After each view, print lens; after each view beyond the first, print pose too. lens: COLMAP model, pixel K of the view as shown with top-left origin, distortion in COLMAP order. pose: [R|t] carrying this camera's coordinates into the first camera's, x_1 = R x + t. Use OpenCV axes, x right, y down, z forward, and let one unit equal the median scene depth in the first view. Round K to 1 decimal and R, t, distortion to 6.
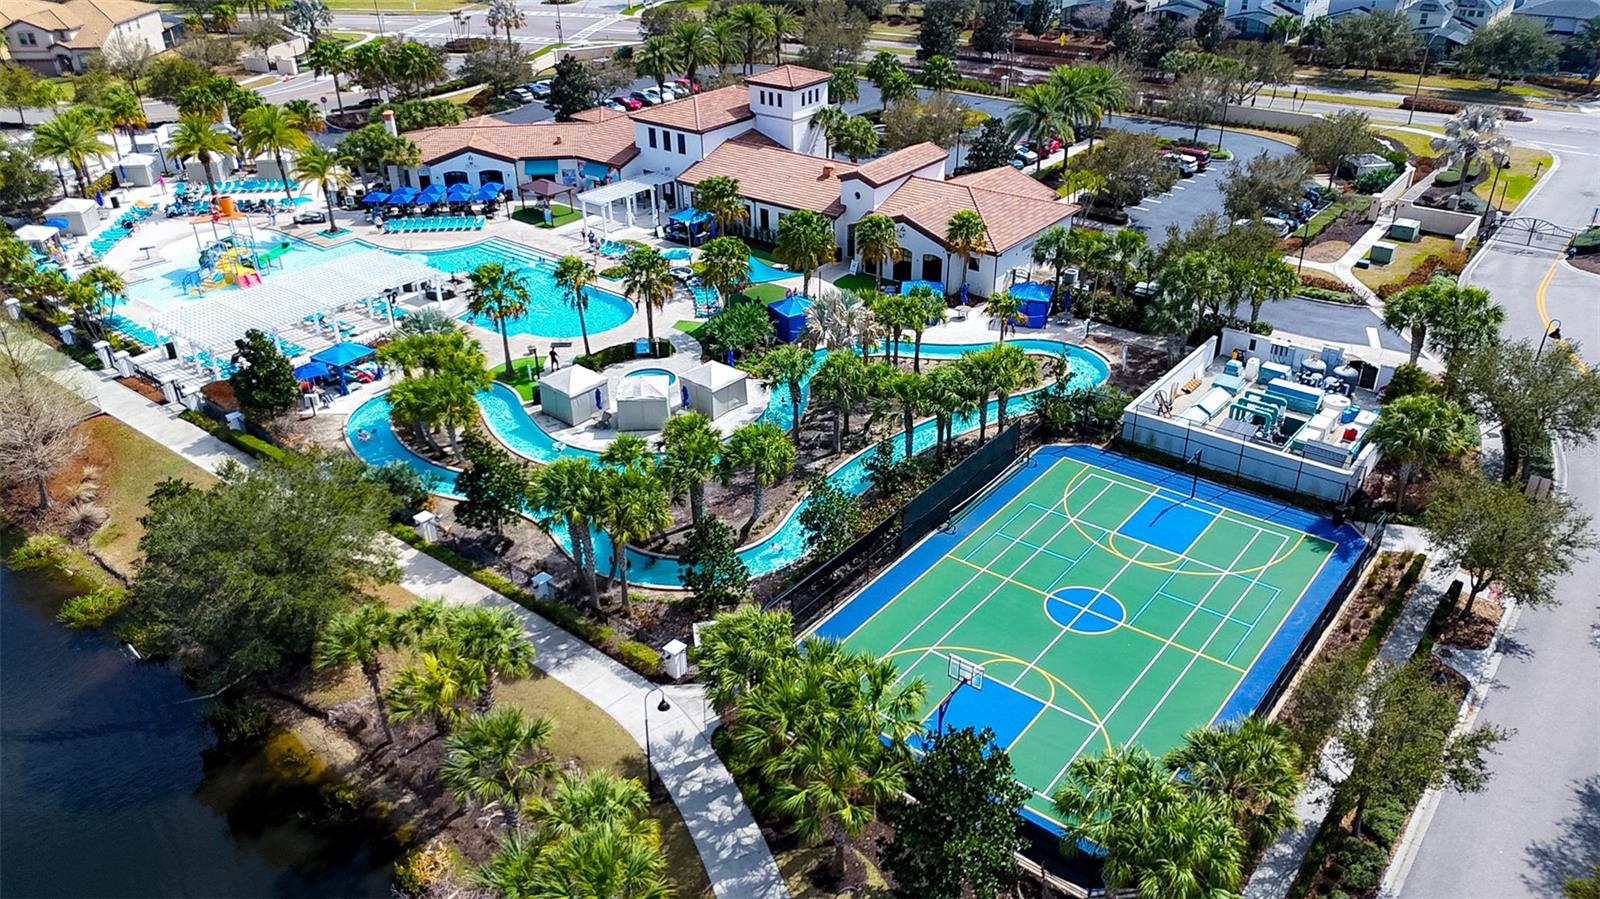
lens RADIAL K [[1169.2, 0, 804.8], [0, 1169.2, 450.5], [0, 0, 1]] dist [0.079040, -0.082045]
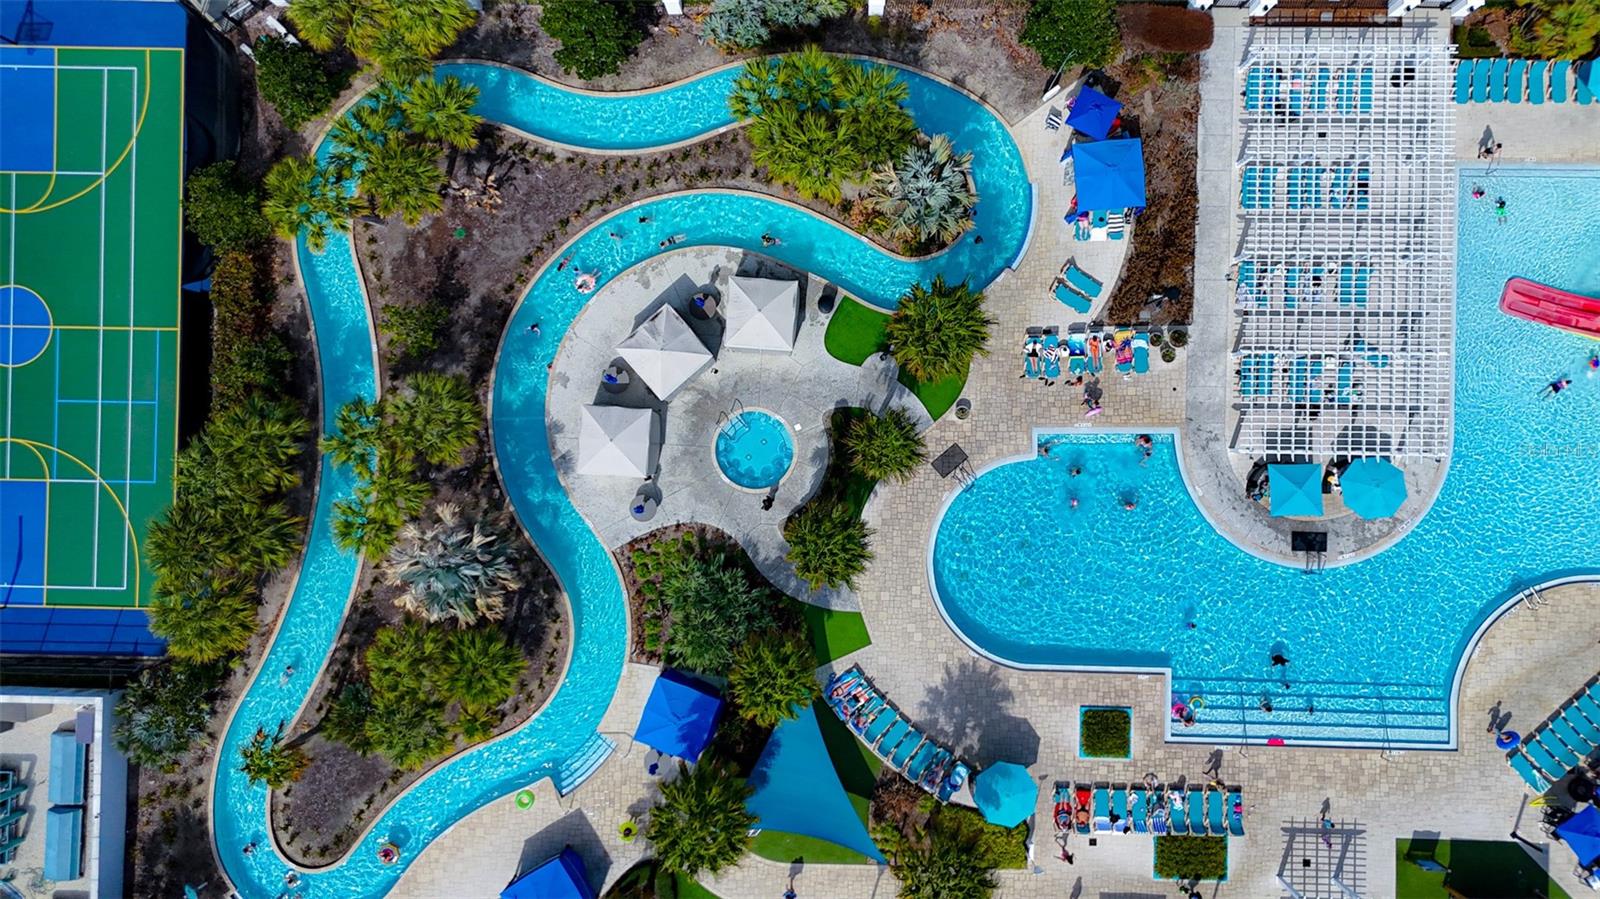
lens RADIAL K [[1169.9, 0, 800.6], [0, 1169.9, 452.5], [0, 0, 1]] dist [0.074235, -0.077139]
pose [[-0.796331, 0.604520, 0.020333, -0.124664], [-0.270192, -0.385596, 0.882220, -0.501475], [0.541160, 0.697045, 0.470399, 0.513079]]
